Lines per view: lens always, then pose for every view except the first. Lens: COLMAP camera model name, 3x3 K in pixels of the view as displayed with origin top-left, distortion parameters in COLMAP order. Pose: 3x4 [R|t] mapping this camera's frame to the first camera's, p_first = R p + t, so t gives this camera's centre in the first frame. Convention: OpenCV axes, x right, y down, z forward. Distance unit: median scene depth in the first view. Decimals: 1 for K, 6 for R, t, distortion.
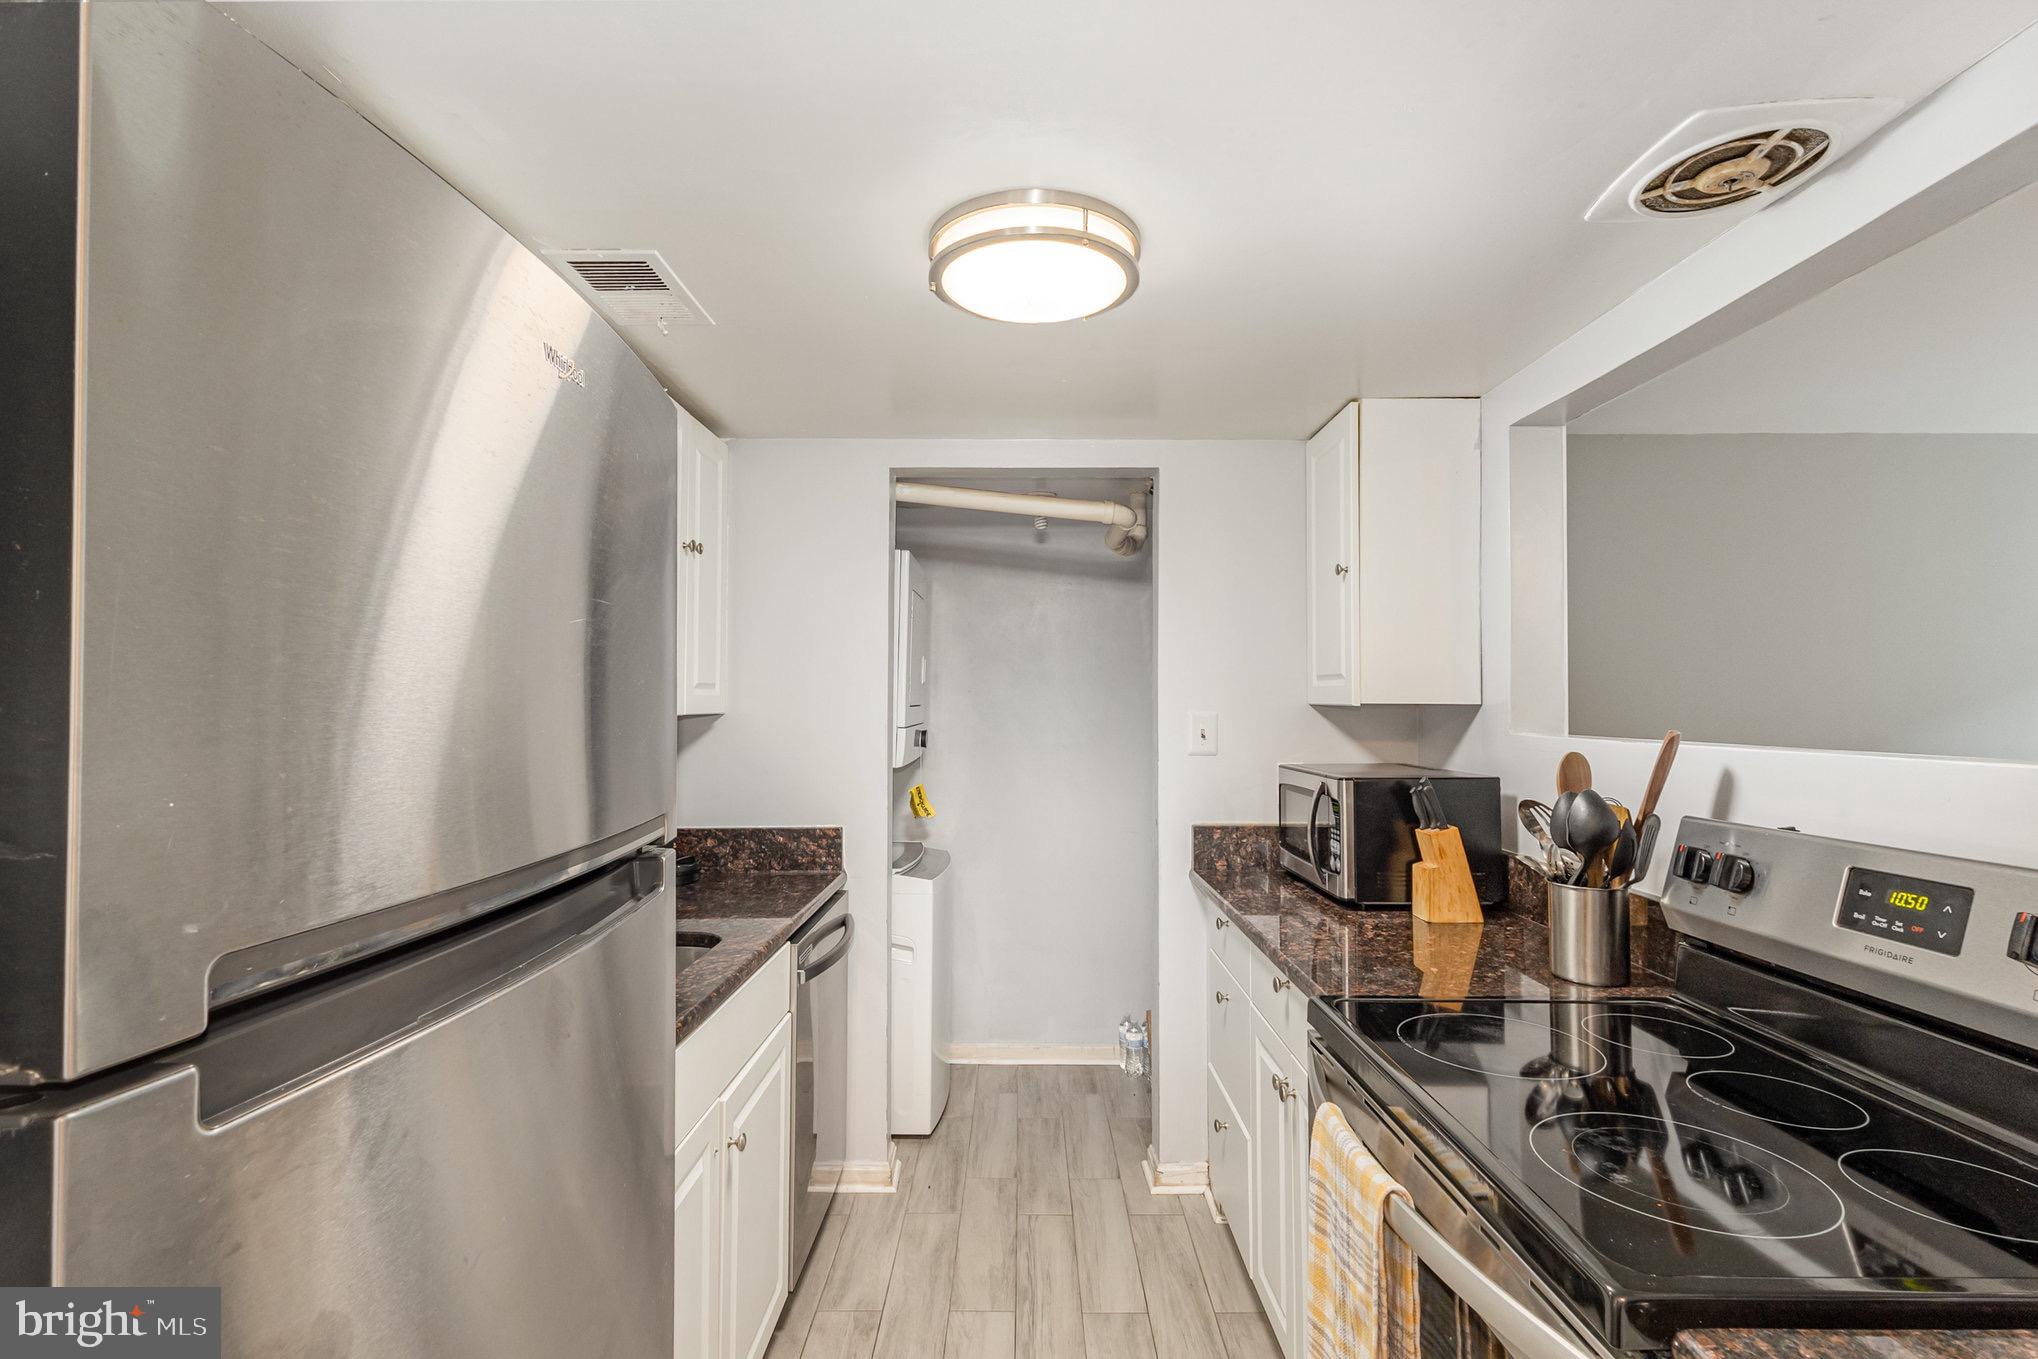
lens RADIAL K [[929.2, 0, 1019.0], [0, 929.2, 679.5], [0, 0, 1]] dist [0.013549, 0.000753]
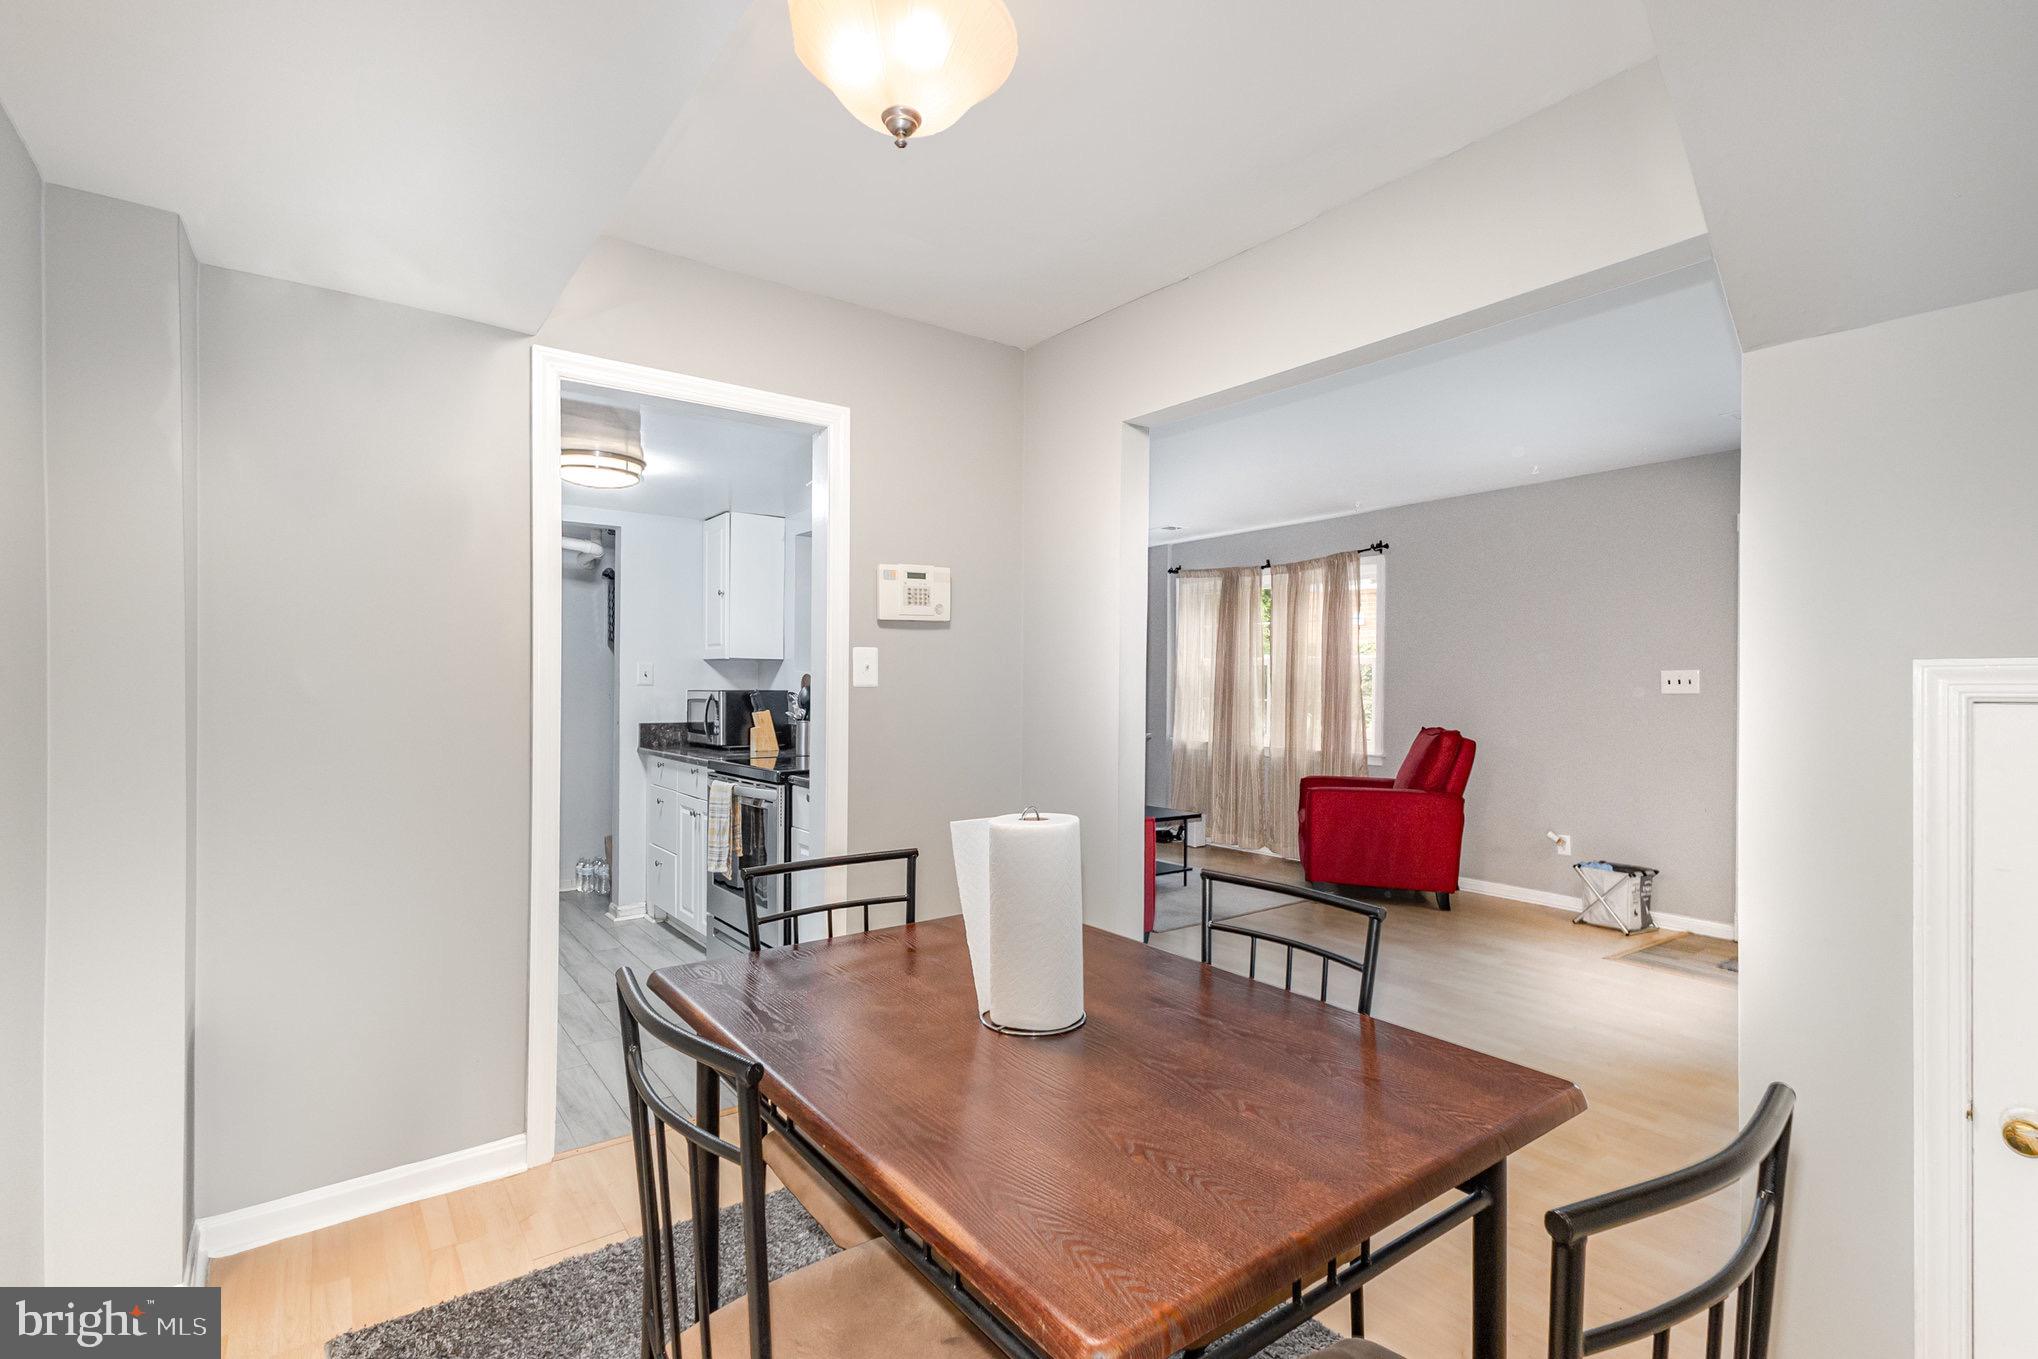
lens RADIAL K [[949.3, 0, 1019.0], [0, 949.3, 679.5], [0, 0, 1]] dist [0.000200, -0.000144]
pose [[0.800286, 0.002425, 0.599613, -0.403130], [-0.017726, 0.999650, 0.019616, 0.022683], [-0.599356, -0.026328, 0.800049, -1.132399]]
